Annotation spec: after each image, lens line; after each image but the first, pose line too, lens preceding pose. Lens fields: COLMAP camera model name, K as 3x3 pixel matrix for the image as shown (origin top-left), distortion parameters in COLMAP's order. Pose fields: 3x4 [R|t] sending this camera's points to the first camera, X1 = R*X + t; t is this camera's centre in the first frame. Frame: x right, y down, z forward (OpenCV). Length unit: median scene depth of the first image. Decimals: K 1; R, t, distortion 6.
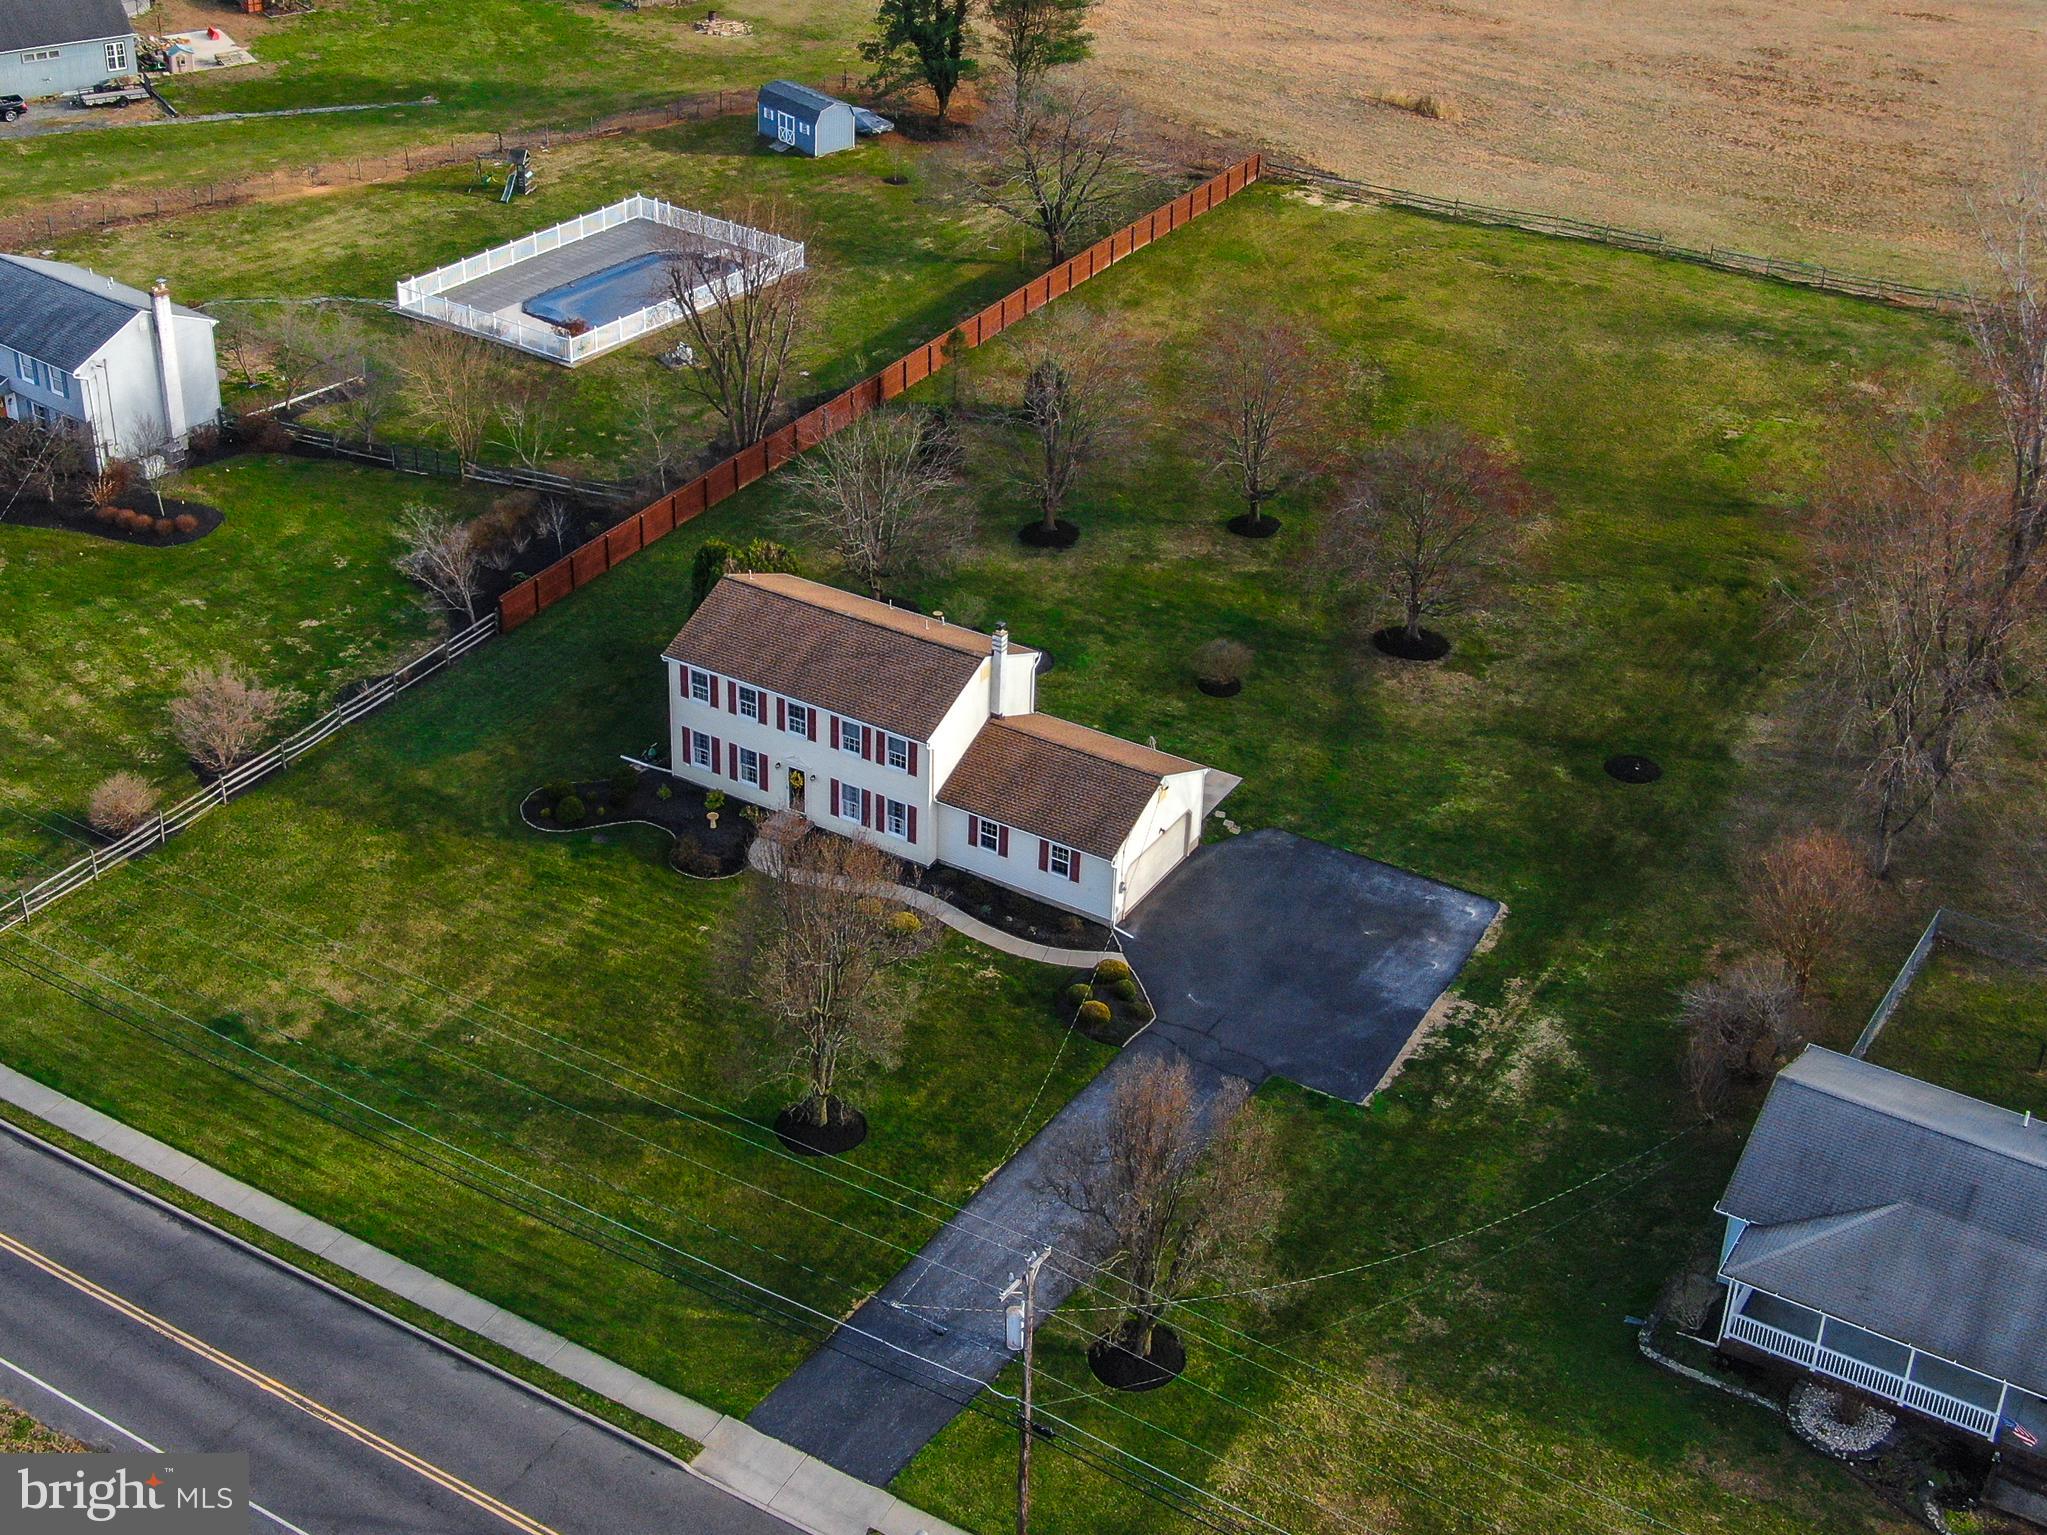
lens RADIAL K [[2457.0, 0, 1023.5], [0, 2457.0, 767.5], [0, 0, 1]] dist [-0.006710, -0.013351]
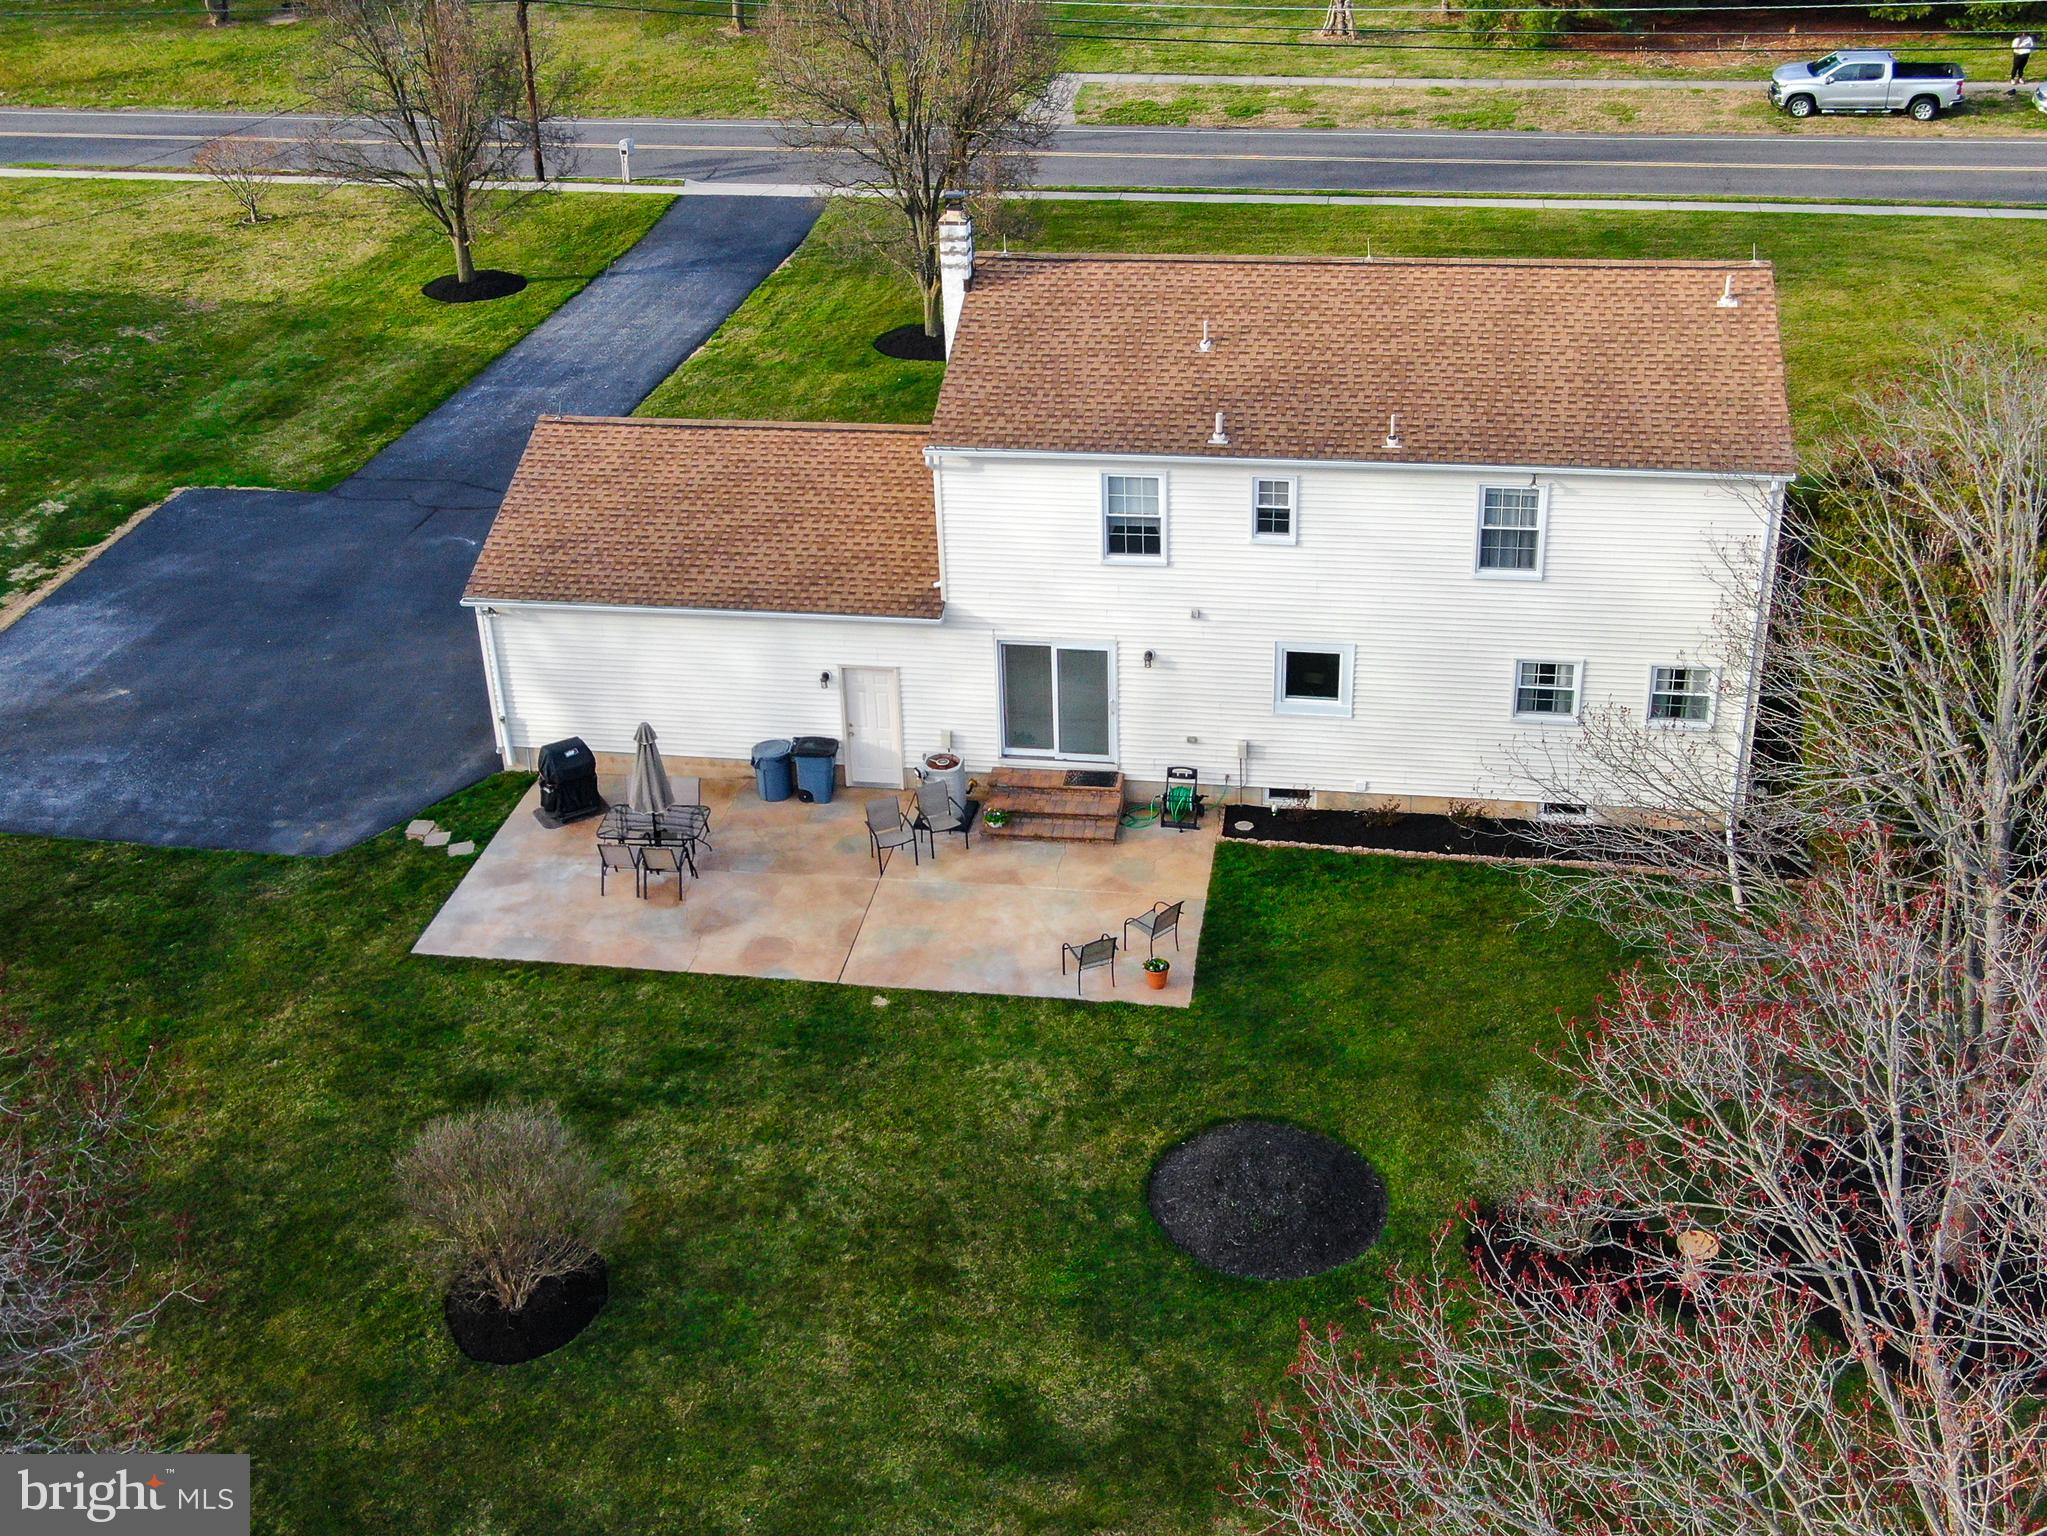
lens RADIAL K [[2173.8, 0, 1023.5], [0, 2173.8, 768.0], [0, 0, 1]] dist [0.008942, 0.015741]
pose [[-0.936080, 0.175538, -0.304862, 0.102829], [-0.175859, 0.517053, 0.837693, -0.304107], [0.304677, 0.837760, -0.453133, 1.211108]]
